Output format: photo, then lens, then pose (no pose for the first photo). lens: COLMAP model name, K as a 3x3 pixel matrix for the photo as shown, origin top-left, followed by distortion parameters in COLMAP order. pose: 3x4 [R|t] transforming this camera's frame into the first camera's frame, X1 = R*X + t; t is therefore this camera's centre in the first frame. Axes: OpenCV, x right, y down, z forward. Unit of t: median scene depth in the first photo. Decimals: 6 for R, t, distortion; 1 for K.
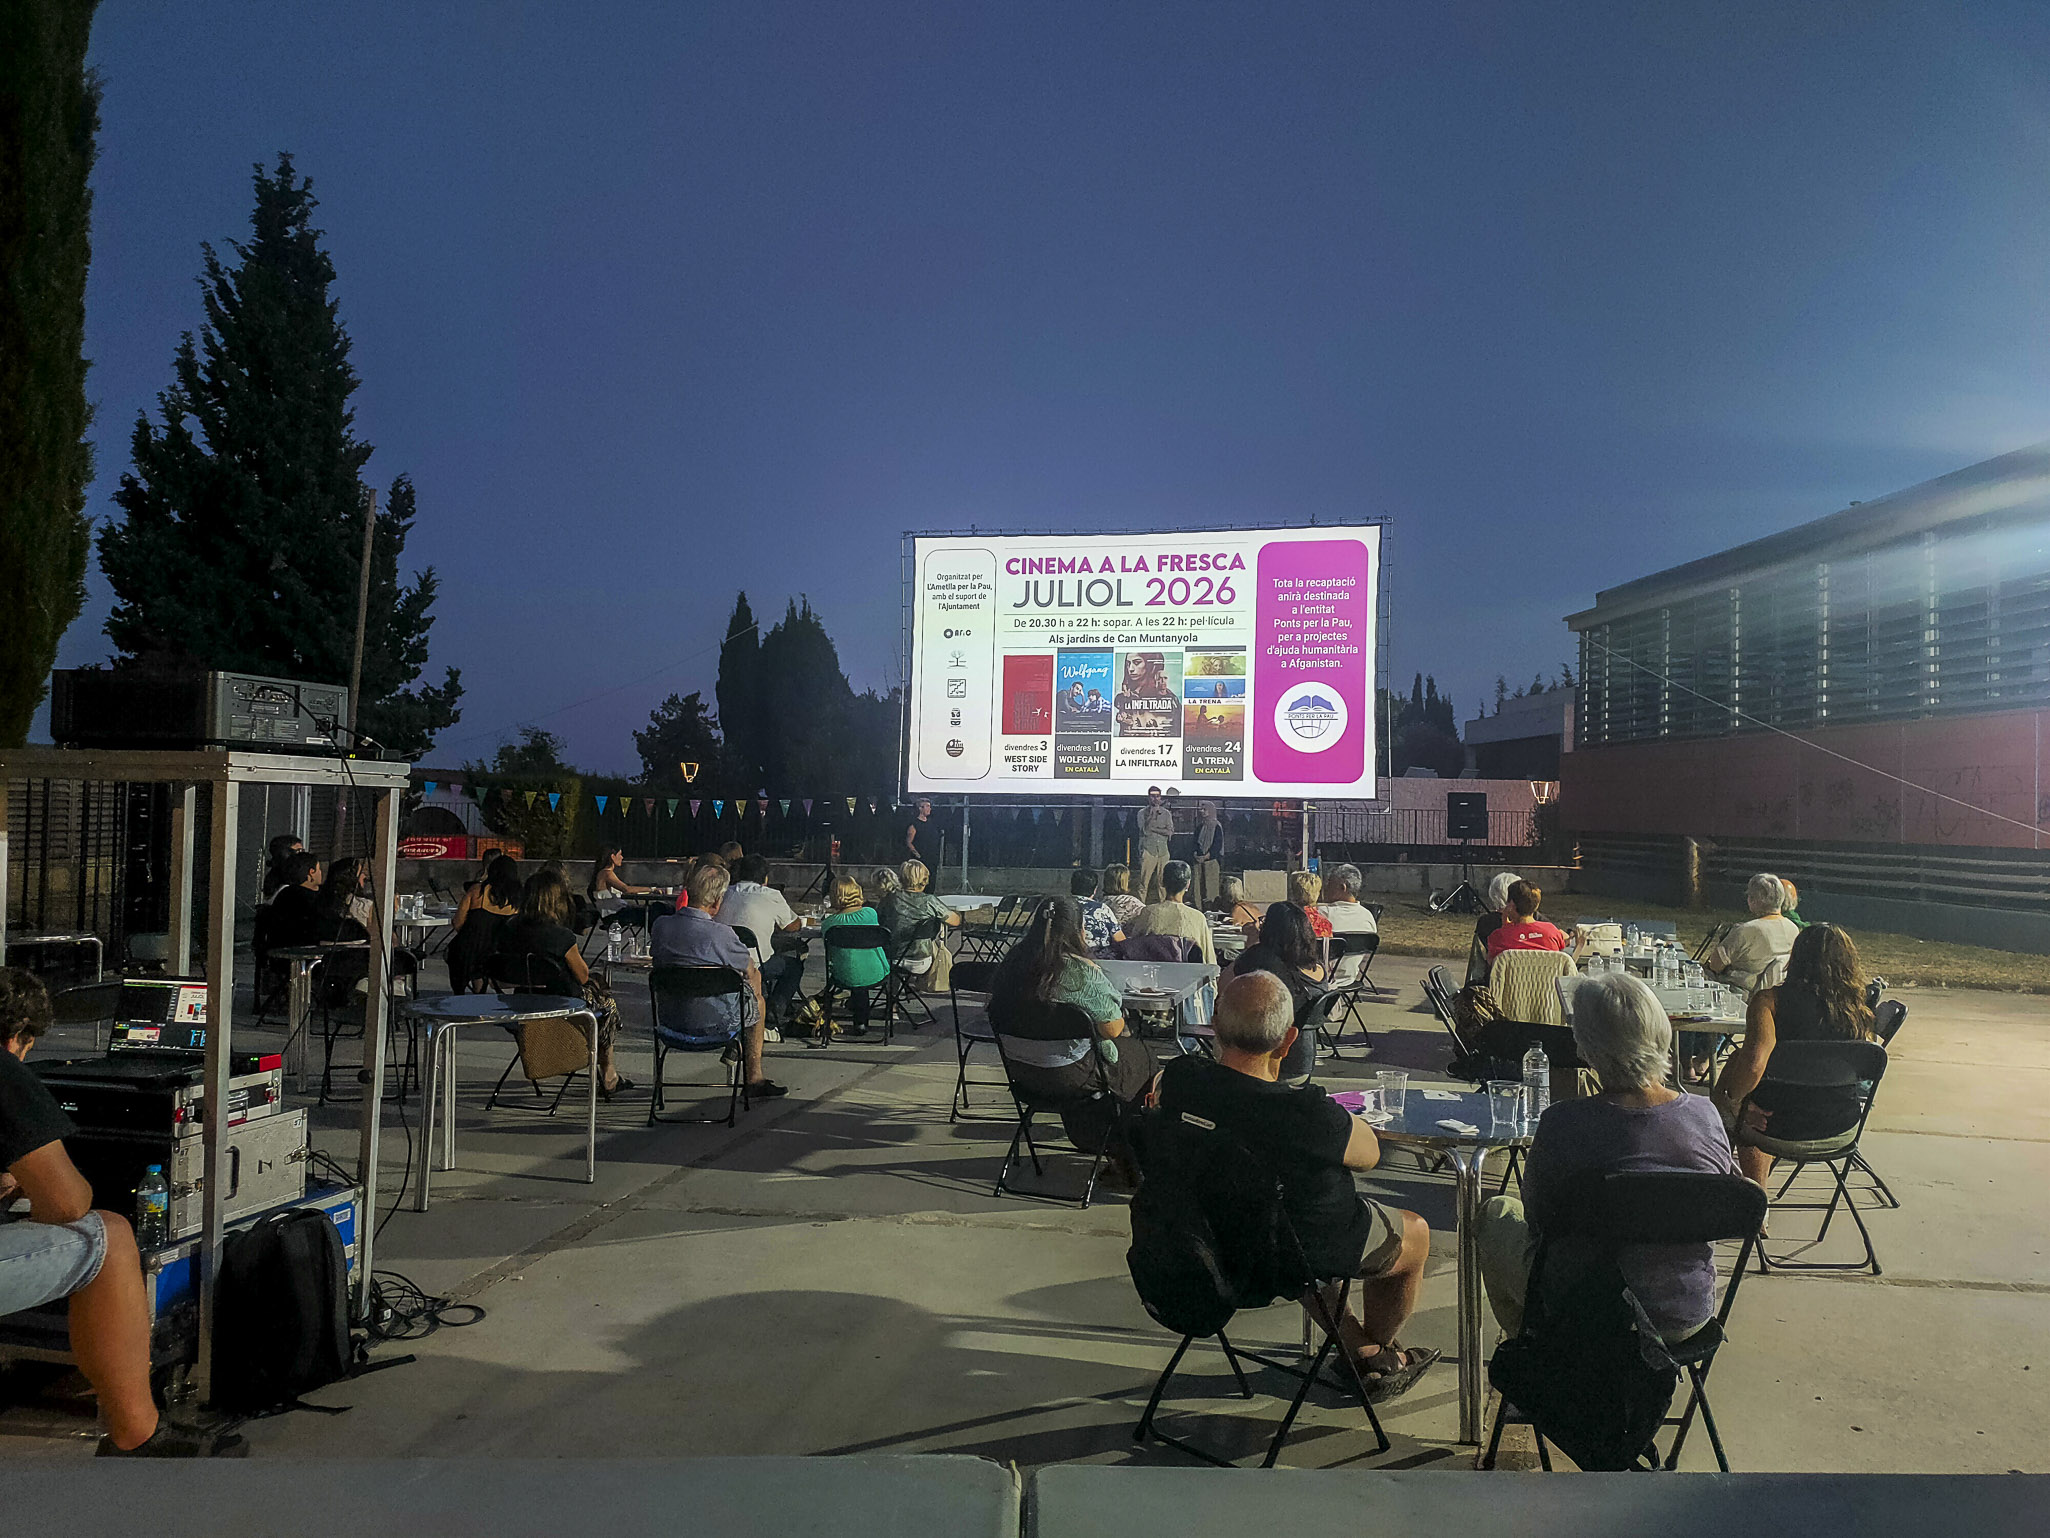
lens RADIAL K [[1584.3, 0, 1033.1], [0, 1584.3, 767.7], [0, 0, 1]] dist [0.073153, -0.117955]
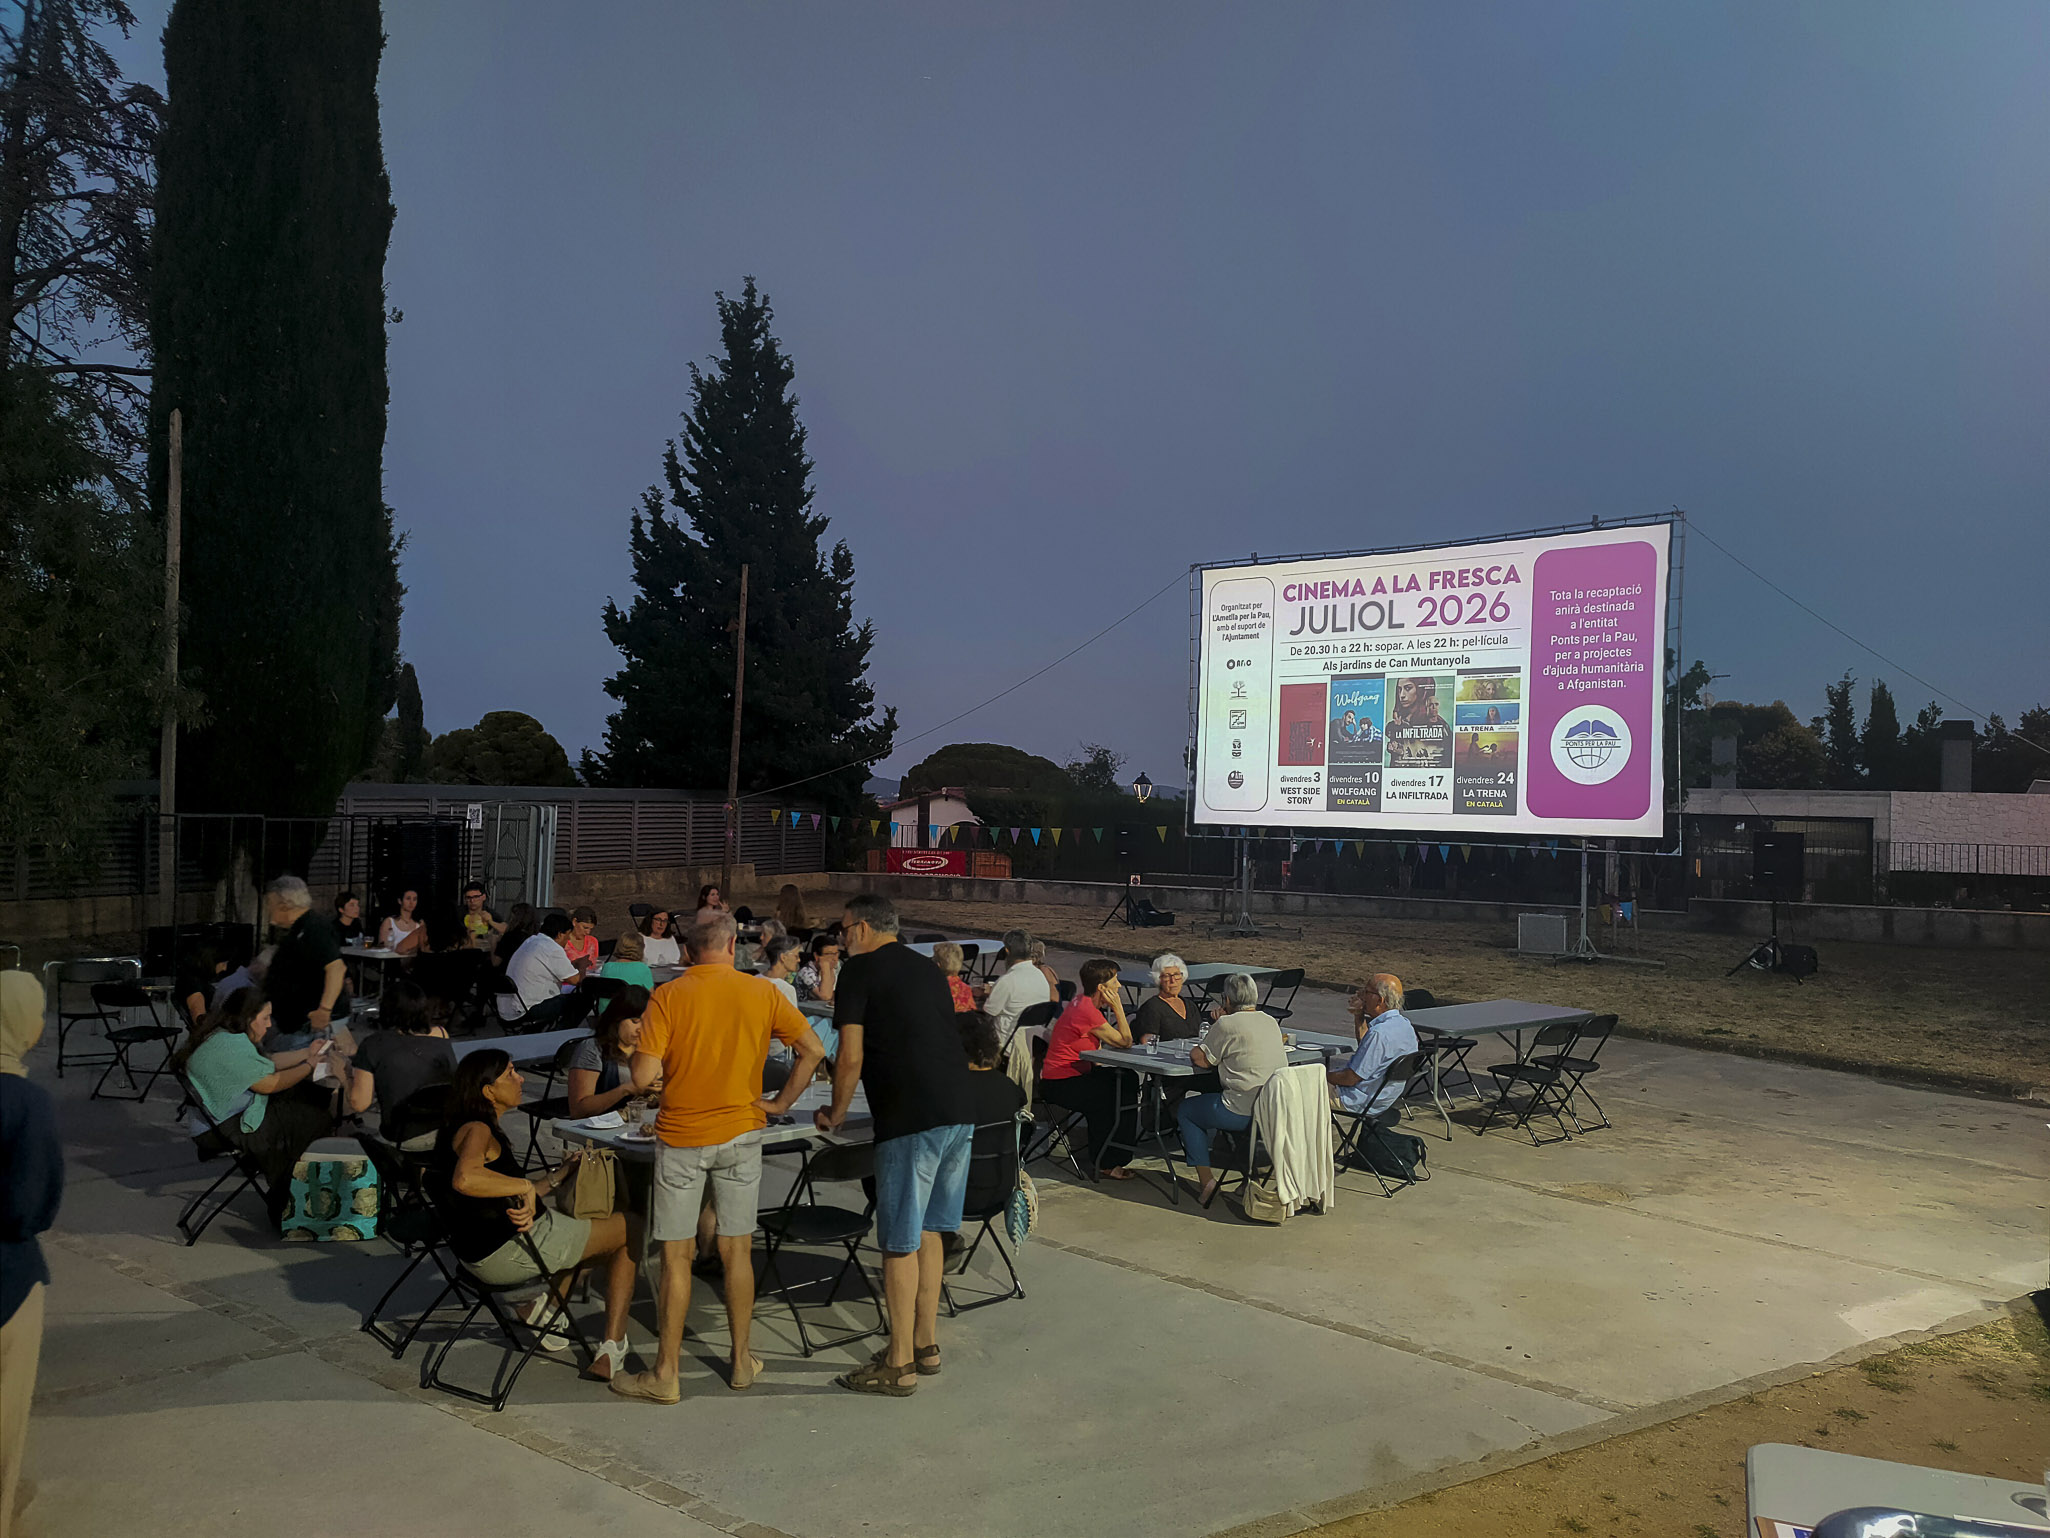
lens RADIAL K [[1564.4, 0, 976.8], [0, 1564.4, 779.0], [0, 0, 1]] dist [0.065941, -0.099983]
pose [[0.883117, -0.006598, -0.469107, 0.276171], [0.009421, 0.999949, 0.003670, -0.018488], [0.469059, -0.007660, 0.883134, 0.057911]]
